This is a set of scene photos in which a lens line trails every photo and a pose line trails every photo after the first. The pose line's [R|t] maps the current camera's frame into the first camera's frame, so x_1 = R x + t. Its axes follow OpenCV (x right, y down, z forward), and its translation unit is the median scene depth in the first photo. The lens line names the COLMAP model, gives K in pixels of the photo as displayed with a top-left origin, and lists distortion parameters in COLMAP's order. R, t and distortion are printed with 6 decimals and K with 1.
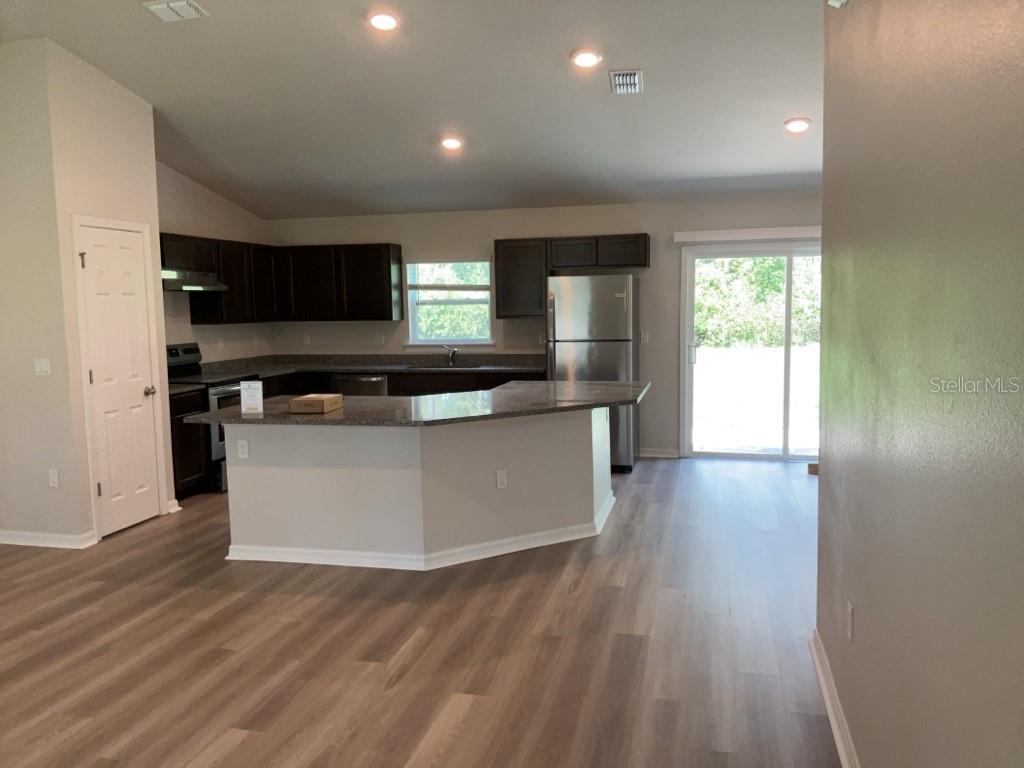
lens RADIAL K [[816.5, 0, 512.0], [0, 816.5, 384.0], [0, 0, 1]] dist [0.085682, -0.171613]
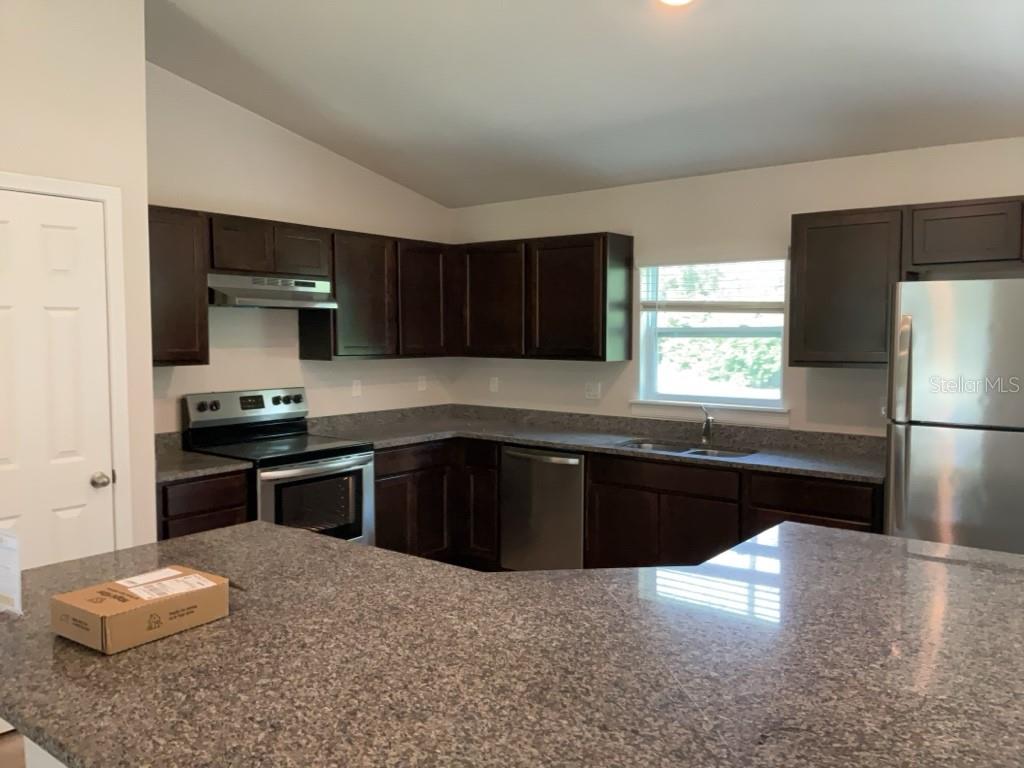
lens RADIAL K [[816.5, 0, 512.0], [0, 816.5, 384.0], [0, 0, 1]] dist [0.085682, -0.171613]
pose [[0.914701, 0.045549, -0.401556, 0.040651], [-0.058610, 0.998075, -0.020294, -0.061224], [0.399858, 0.042098, 0.915610, 0.583979]]
